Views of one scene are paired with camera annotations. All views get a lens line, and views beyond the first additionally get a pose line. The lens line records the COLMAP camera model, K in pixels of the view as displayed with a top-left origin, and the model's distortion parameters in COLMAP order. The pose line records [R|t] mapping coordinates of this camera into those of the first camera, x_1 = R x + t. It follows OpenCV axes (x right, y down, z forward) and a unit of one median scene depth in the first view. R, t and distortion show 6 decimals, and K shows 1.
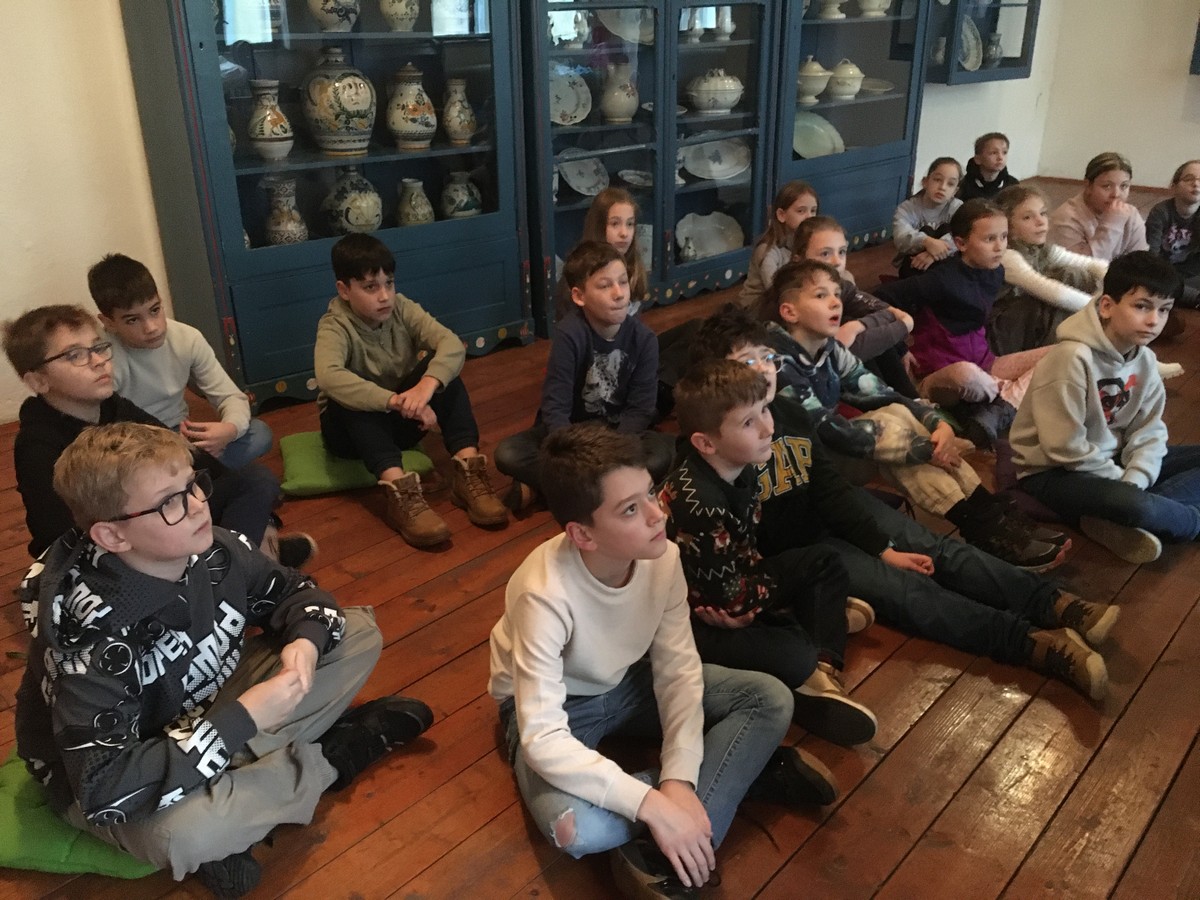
lens RADIAL K [[1035.3, 0, 600.0], [0, 1035.3, 450.0], [0, 0, 1]] dist [0.081268, -0.114519]
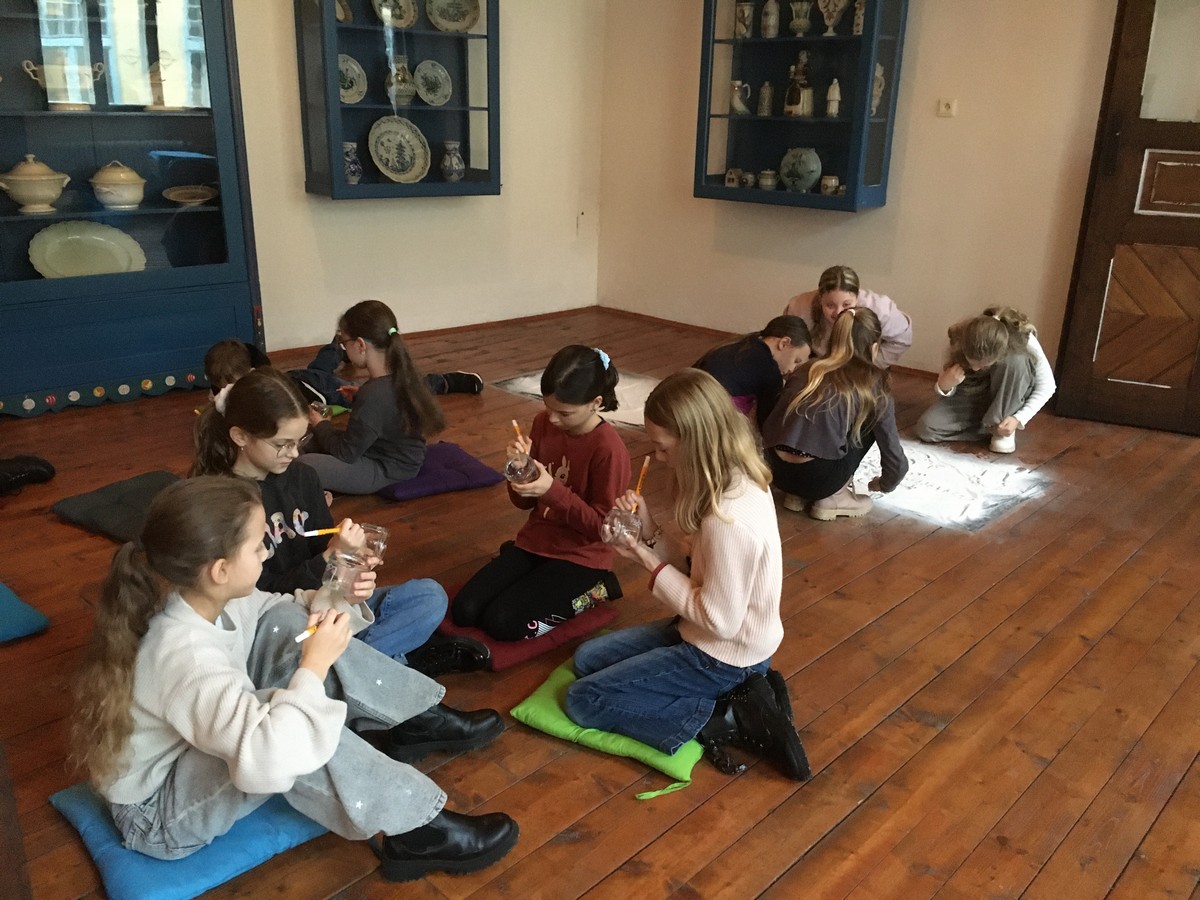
lens RADIAL K [[1035.3, 0, 600.0], [0, 1035.3, 450.0], [0, 0, 1]] dist [0.081268, -0.114519]
pose [[0.998502, 0.051558, -0.018330, 0.850329], [-0.052761, 0.995958, -0.072692, -0.157776], [0.014508, 0.073551, 0.997186, 0.309329]]
